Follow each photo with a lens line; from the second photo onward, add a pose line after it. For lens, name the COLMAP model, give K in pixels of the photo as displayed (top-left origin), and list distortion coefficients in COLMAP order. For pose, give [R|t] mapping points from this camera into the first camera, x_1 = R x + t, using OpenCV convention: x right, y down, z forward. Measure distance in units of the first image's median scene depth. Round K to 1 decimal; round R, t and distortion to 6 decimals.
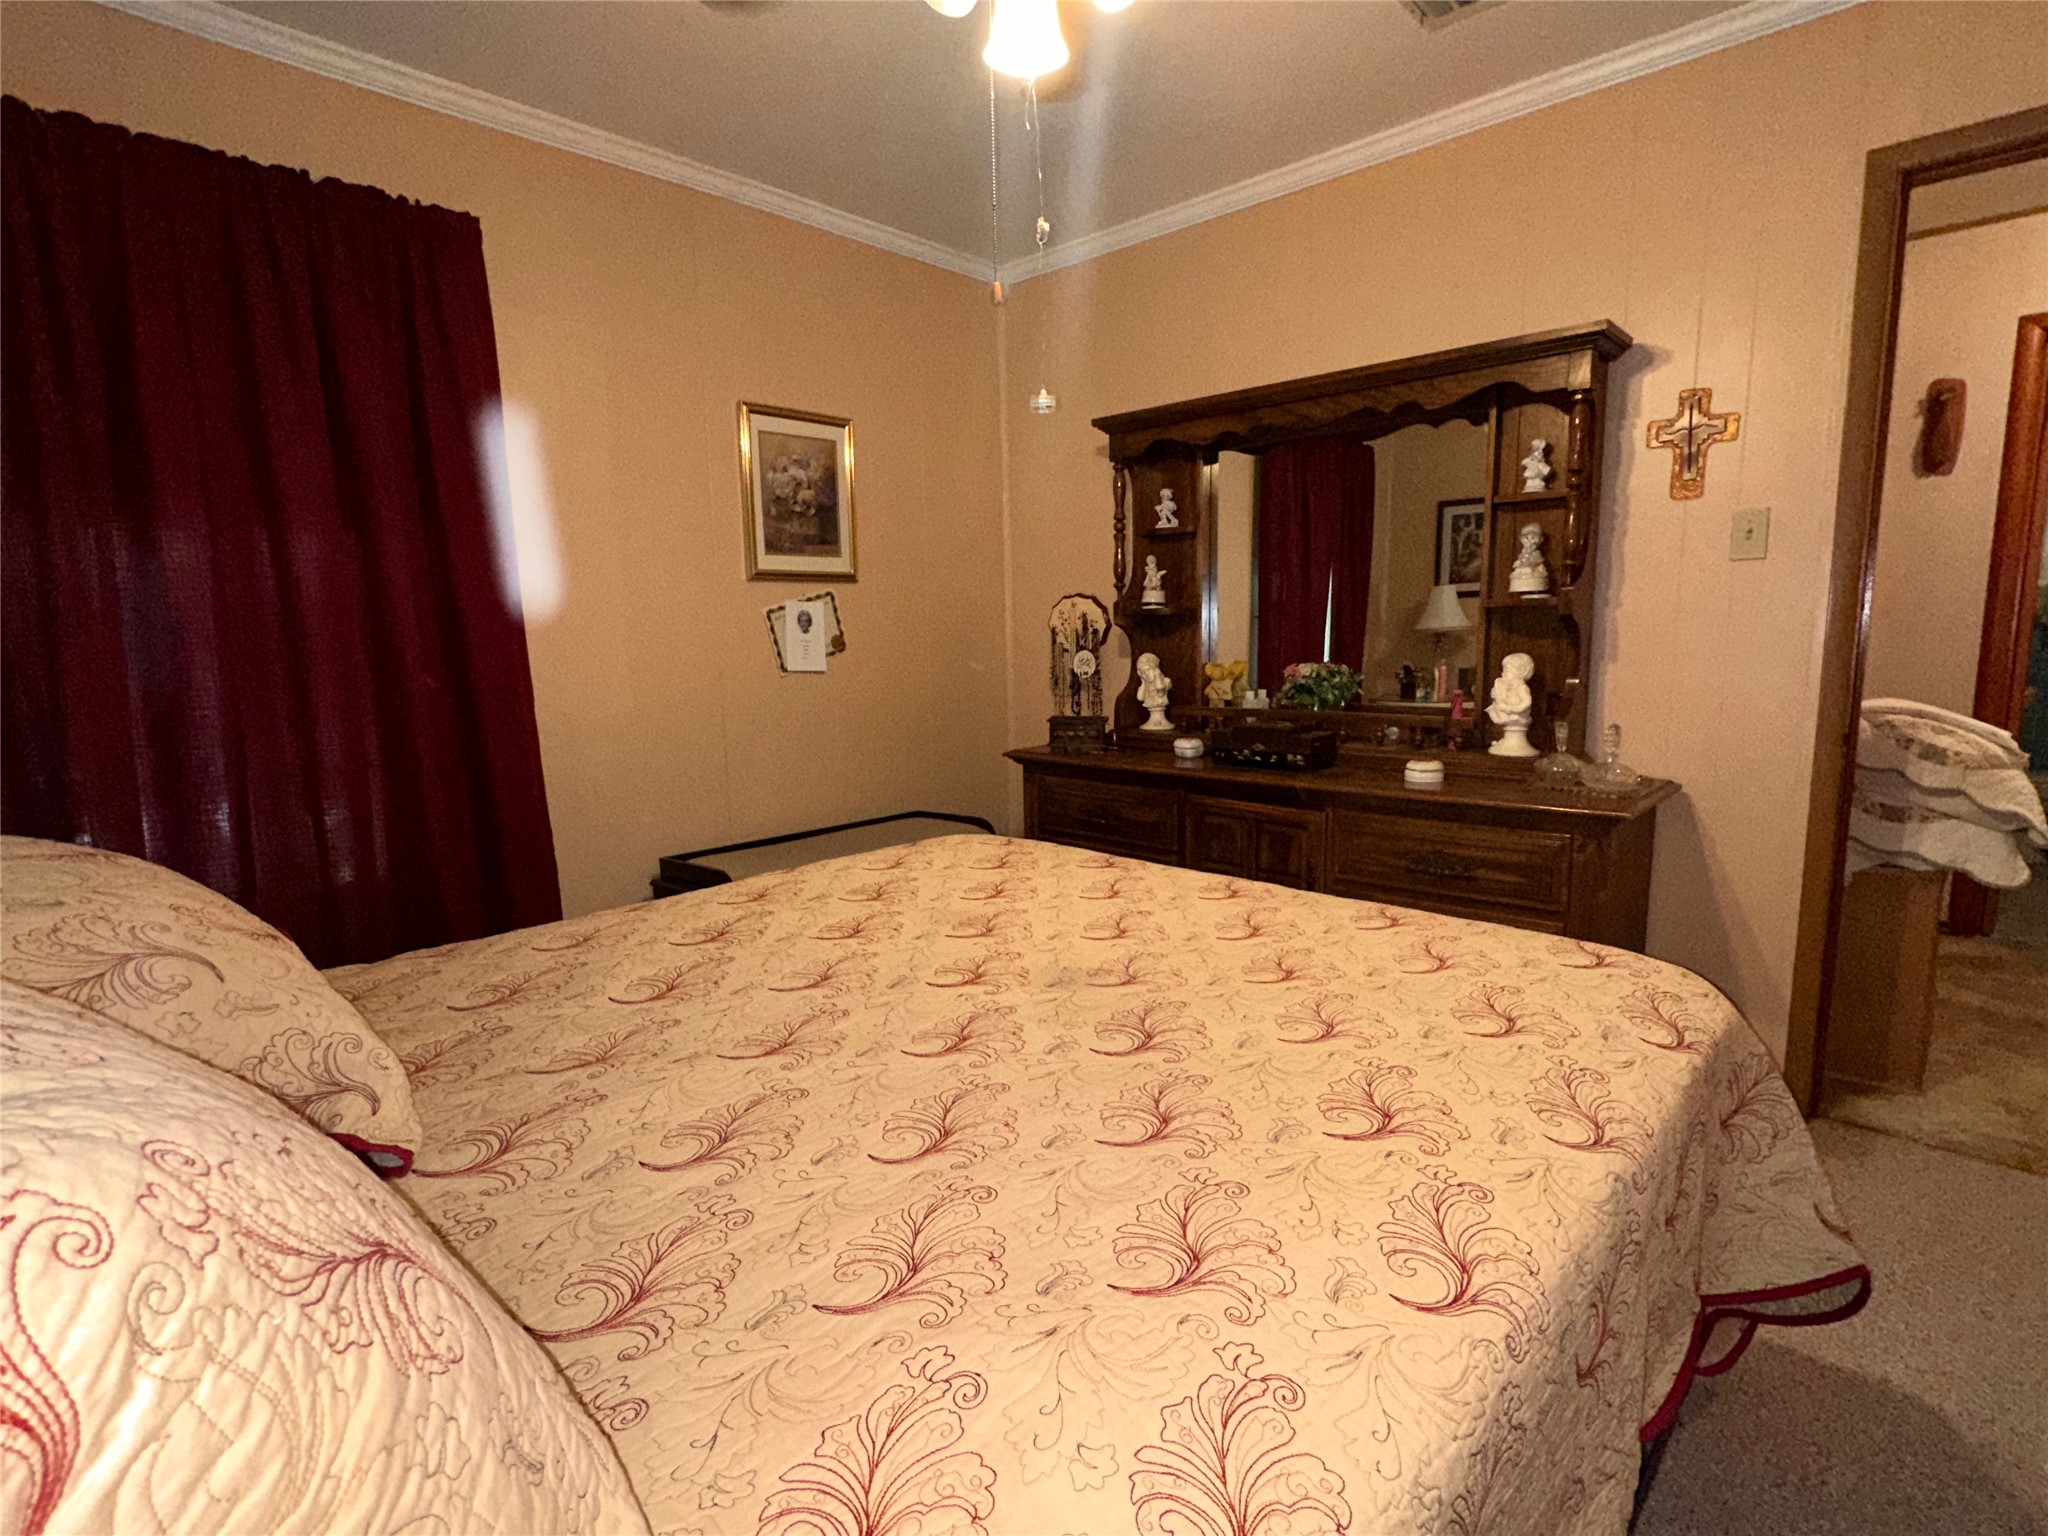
lens RADIAL K [[1027.7, 0, 1021.3], [0, 1027.7, 767.7], [0, 0, 1]] dist [0.001061, 0.000033]
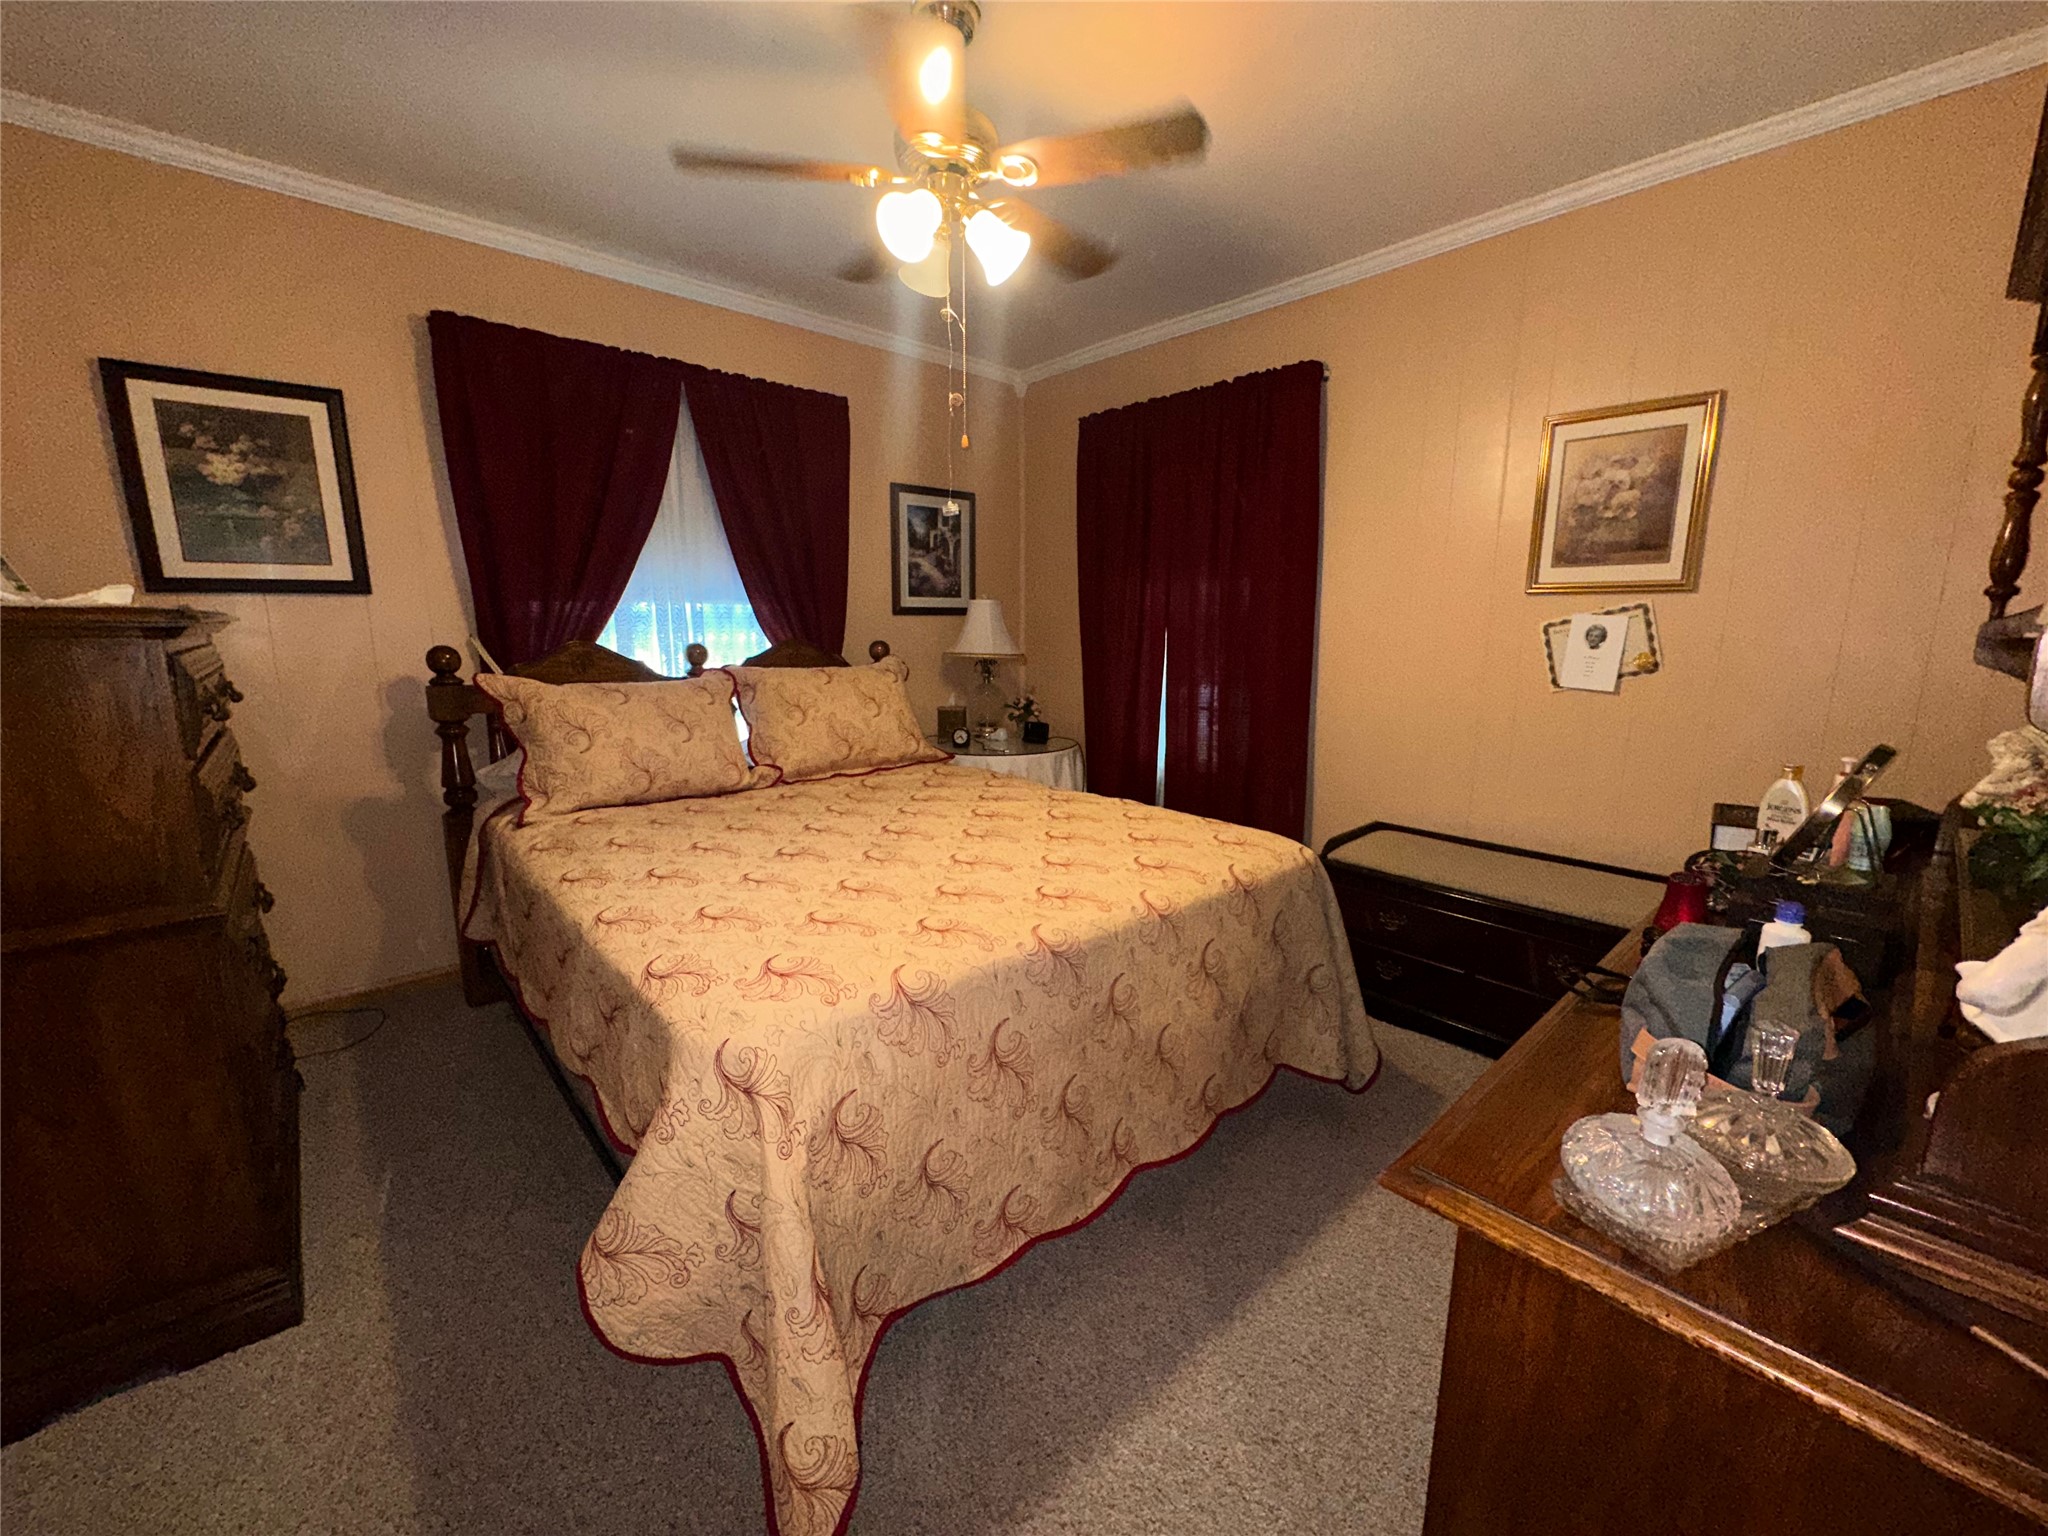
lens RADIAL K [[818.1, 0, 1021.5], [0, 818.1, 772.9], [0, 0, 1]] dist [-0.000248, 0.000216]
pose [[-0.079244, 0.199108, -0.976768, 0.585661], [-0.139887, 0.967933, 0.208656, -0.105219], [0.986991, 0.153172, -0.048851, 0.543811]]
